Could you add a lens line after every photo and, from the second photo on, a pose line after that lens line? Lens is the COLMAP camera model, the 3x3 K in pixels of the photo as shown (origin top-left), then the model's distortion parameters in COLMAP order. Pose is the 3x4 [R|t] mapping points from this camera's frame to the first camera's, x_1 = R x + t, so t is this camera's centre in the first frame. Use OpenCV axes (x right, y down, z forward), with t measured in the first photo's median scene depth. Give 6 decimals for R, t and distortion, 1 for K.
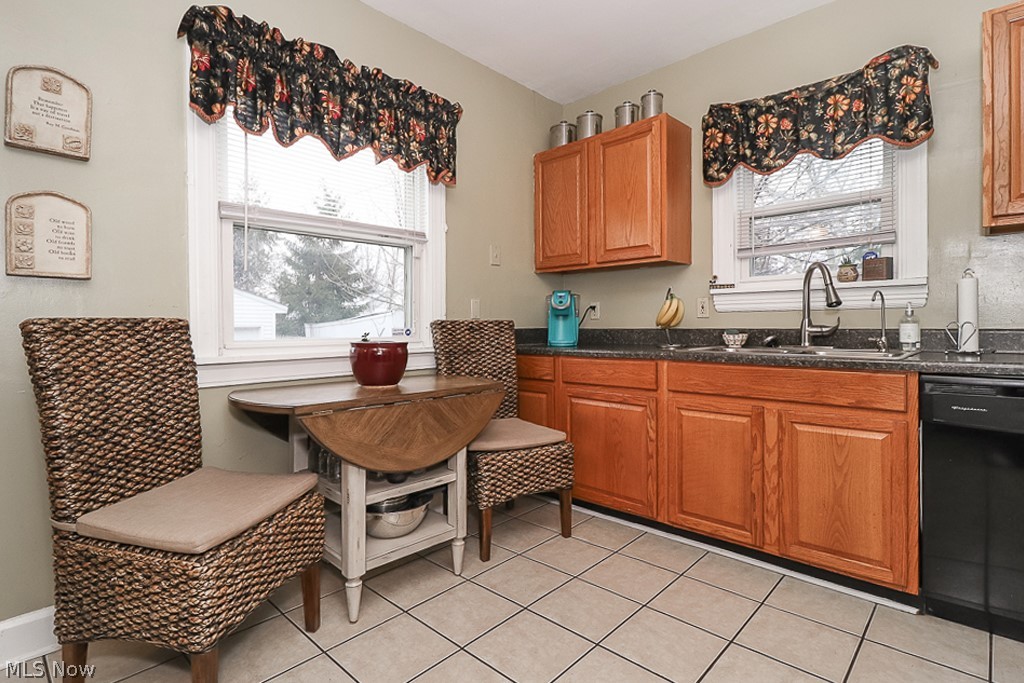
lens RADIAL K [[508.9, 0, 500.8], [0, 508.9, 328.0], [0, 0, 1]] dist [0.001698, -0.000362]
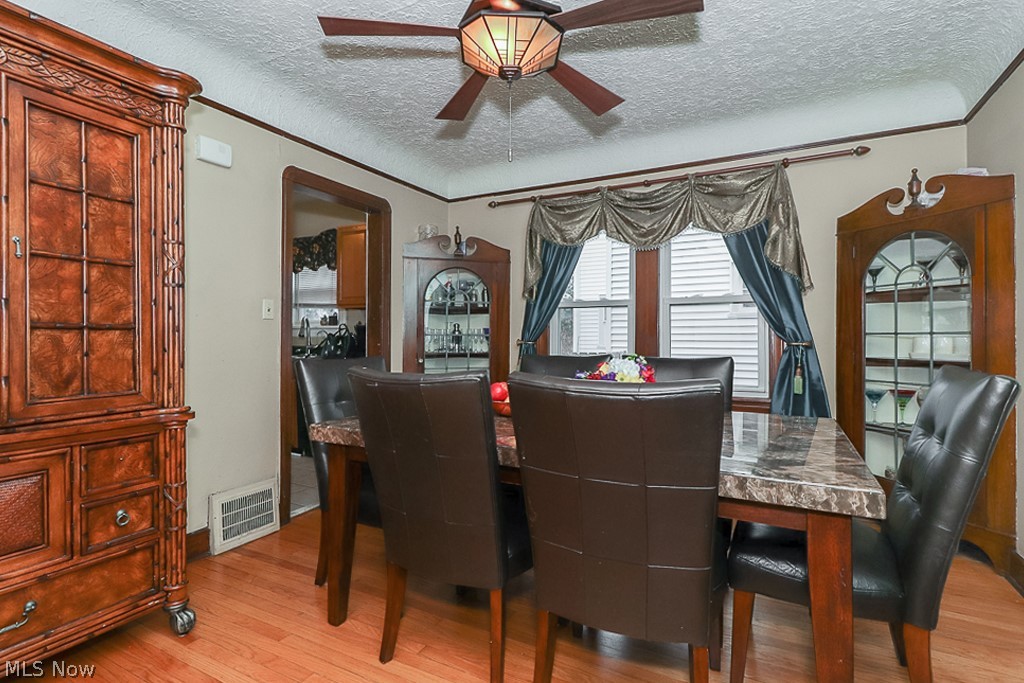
lens RADIAL K [[503.1, 0, 512.0], [0, 503.1, 341.5], [0, 0, 1]] dist [0.000724, -0.000030]
pose [[0.959753, 0.005861, 0.280783, 0.876095], [-0.006335, 0.999980, 0.000781, -0.026589], [-0.280772, -0.002528, 0.959771, -1.412770]]
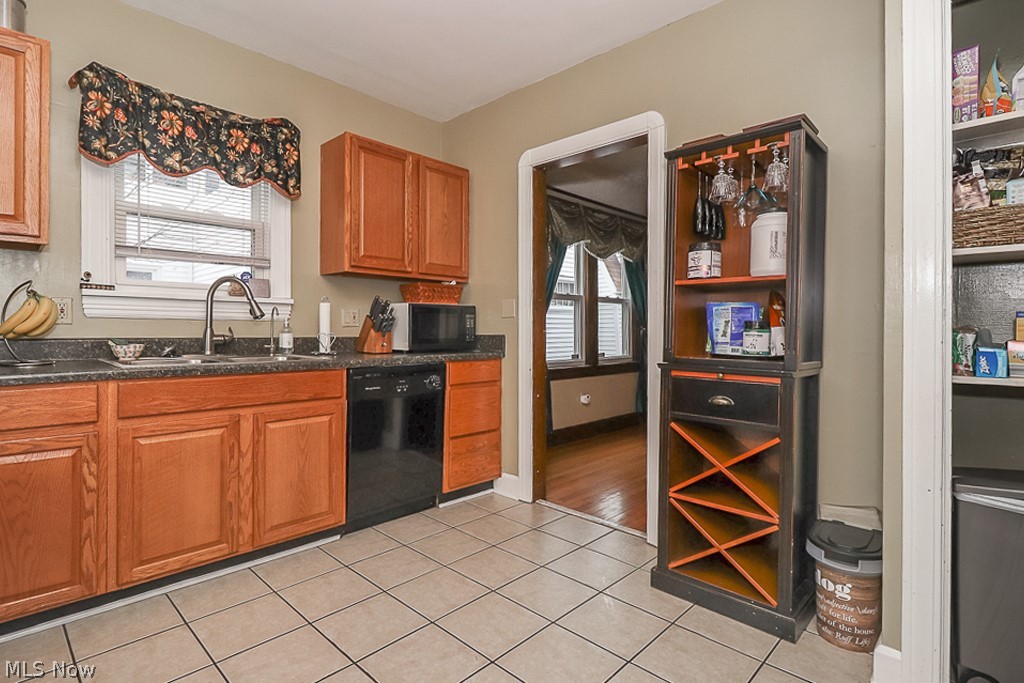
lens RADIAL K [[508.9, 0, 500.8], [0, 508.9, 328.0], [0, 0, 1]] dist [0.001698, -0.000362]
pose [[0.004083, 0.008751, 0.999953, -0.462206], [-0.001326, 0.999961, -0.008745, -0.010661], [-0.999991, -0.001290, 0.004094, 0.414931]]
